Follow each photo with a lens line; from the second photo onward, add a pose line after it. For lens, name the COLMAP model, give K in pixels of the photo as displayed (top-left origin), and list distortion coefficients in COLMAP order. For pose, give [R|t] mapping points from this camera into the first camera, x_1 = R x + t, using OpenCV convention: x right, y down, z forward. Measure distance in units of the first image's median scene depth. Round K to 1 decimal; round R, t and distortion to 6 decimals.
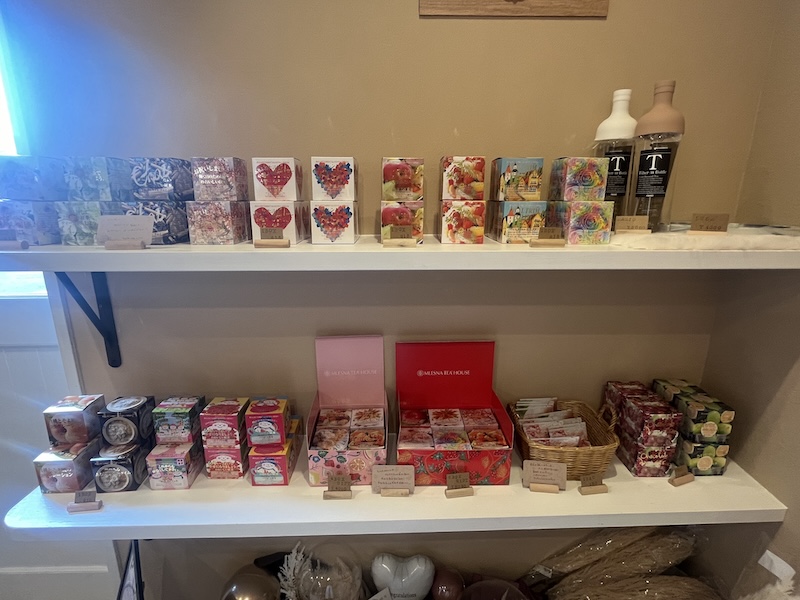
lens RADIAL K [[397.5, 0, 400.0], [0, 397.5, 300.0], [0, 0, 1]] dist [-0.001167, -0.000310]
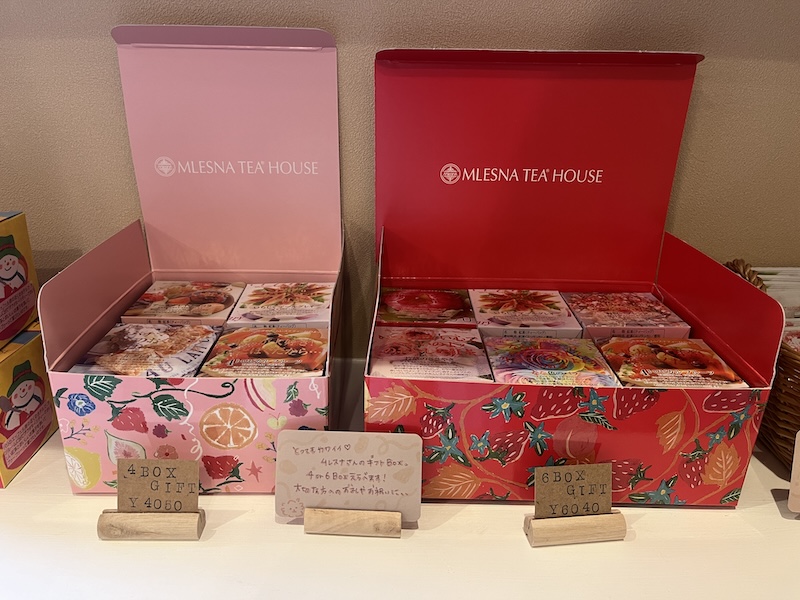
lens RADIAL K [[617.1, 0, 400.0], [0, 617.1, 300.0], [0, 0, 1]] dist [0.059141, -0.088963]
pose [[0.999586, 0.025861, -0.012608, 0.022391], [-0.024020, 0.991352, 0.129011, 0.256390], [0.015835, -0.128655, 0.991563, 0.554086]]
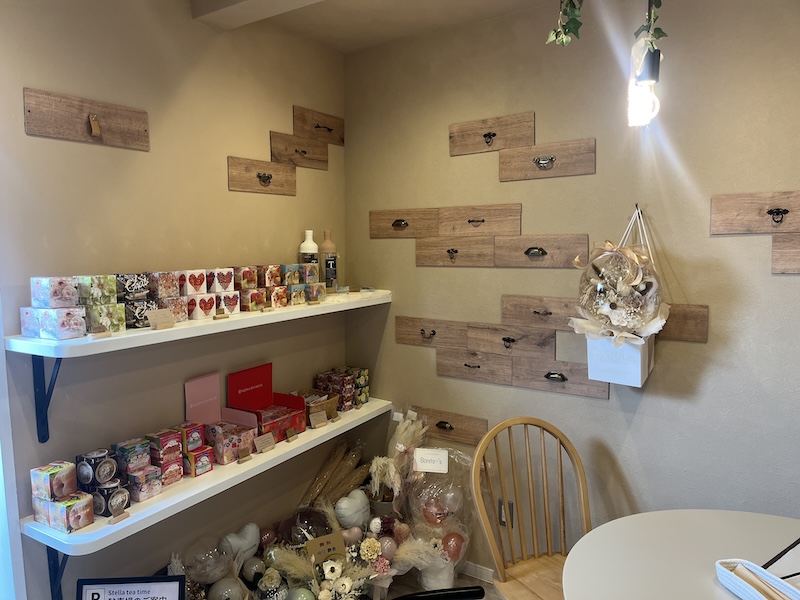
lens RADIAL K [[600.1, 0, 390.2], [0, 600.1, 302.7], [0, 0, 1]] dist [0.020499, -0.002241]
pose [[0.541077, -0.091396, 0.835992, -1.841107], [0.206440, 0.978095, -0.026682, 0.028852], [-0.815241, 0.187019, 0.548093, -1.003625]]
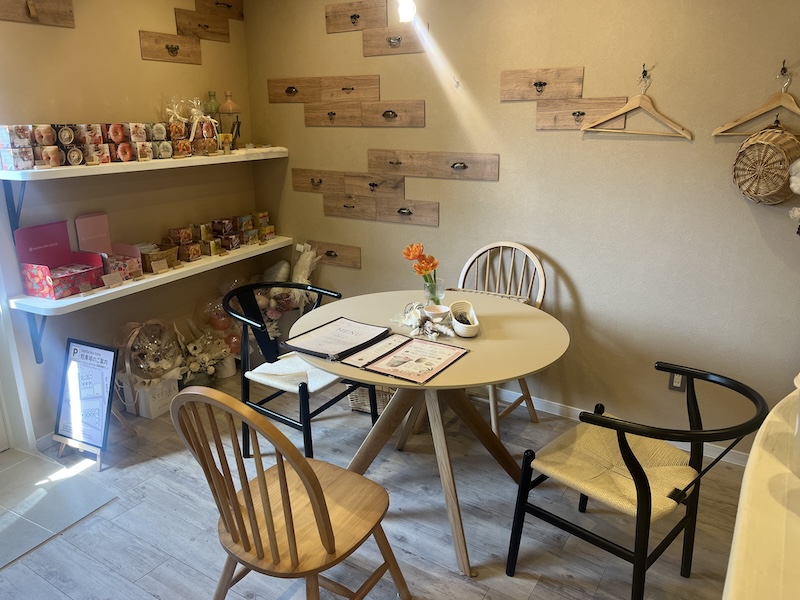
lens RADIAL K [[617.1, 0, 400.0], [0, 617.1, 300.0], [0, 0, 1]] dist [0.059141, -0.088963]
pose [[0.475999, -0.251067, 0.842847, -2.489877], [0.204689, 0.963692, 0.171466, 0.296245], [-0.855294, 0.090904, 0.510107, -1.872984]]
